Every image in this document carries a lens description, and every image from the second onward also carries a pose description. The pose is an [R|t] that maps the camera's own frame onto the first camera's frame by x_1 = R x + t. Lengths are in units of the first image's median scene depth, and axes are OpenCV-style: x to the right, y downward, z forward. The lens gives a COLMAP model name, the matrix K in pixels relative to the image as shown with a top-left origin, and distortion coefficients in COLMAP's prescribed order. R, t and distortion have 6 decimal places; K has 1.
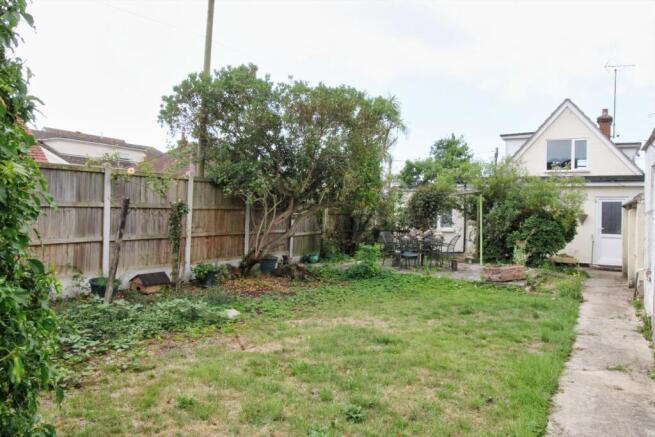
lens RADIAL K [[514.1, 0, 332.2], [0, 514.1, 208.9], [0, 0, 1]] dist [0.005087, 0.002128]
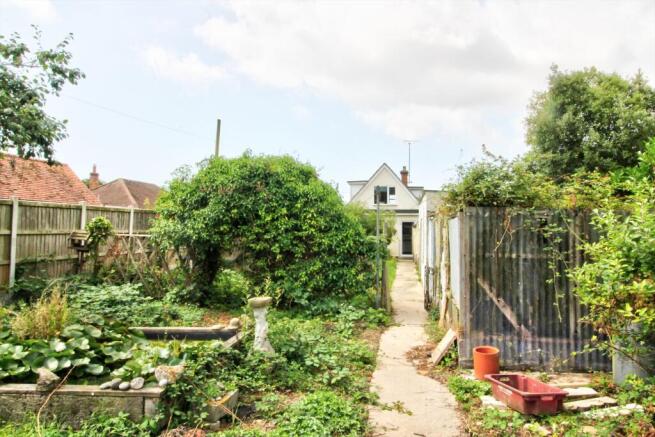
lens RADIAL K [[471.8, 0, 332.8], [0, 471.8, 207.6], [0, 0, 1]] dist [0.003915, 0.000887]
pose [[0.943706, 0.006976, 0.330712, -0.406140], [0.006450, 0.999200, -0.039480, -0.006183], [-0.330723, 0.039390, 0.942905, -0.755403]]
